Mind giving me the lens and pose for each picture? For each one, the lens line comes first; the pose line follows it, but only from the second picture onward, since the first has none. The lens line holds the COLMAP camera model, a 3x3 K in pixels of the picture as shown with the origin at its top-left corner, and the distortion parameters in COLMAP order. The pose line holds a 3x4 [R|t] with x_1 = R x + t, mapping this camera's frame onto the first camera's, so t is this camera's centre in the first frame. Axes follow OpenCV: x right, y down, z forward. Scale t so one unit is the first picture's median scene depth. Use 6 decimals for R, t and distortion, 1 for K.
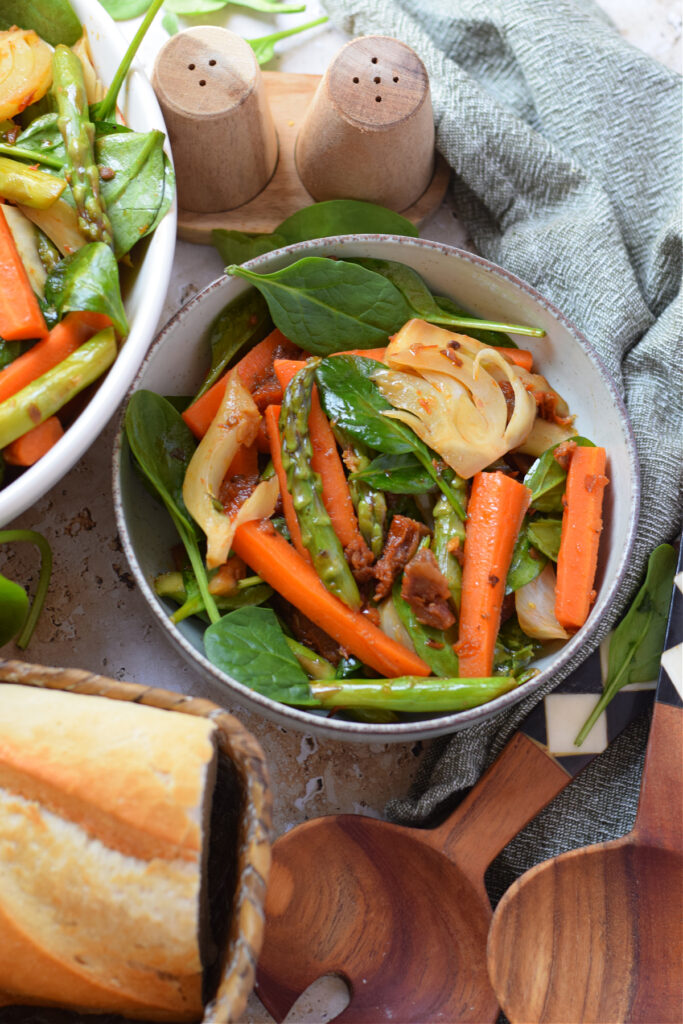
lens RADIAL K [[2518.2, 0, 341.5], [0, 2518.2, 512.0], [0, 0, 1]] dist [-0.083191, -0.092204]
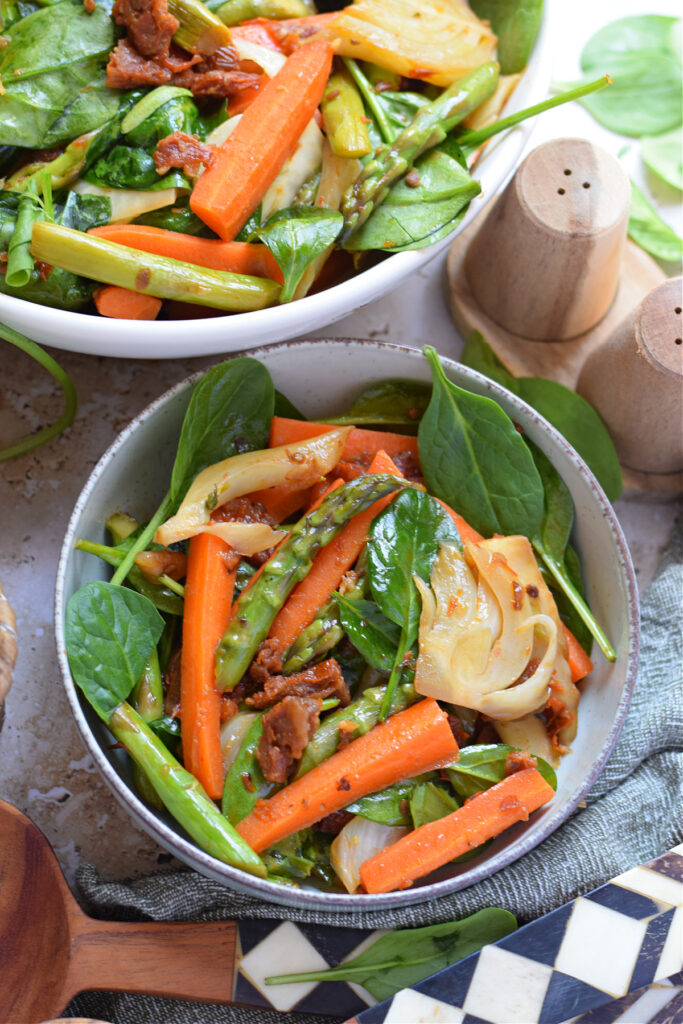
lens RADIAL K [[2518.2, 0, 341.5], [0, 2518.2, 512.0], [0, 0, 1]] dist [-0.083191, -0.092204]
pose [[0.638762, 0.728184, -0.248458, 0.206592], [-0.749710, 0.661662, 0.011774, -0.045444], [0.172969, 0.178751, 0.968571, 0.126604]]
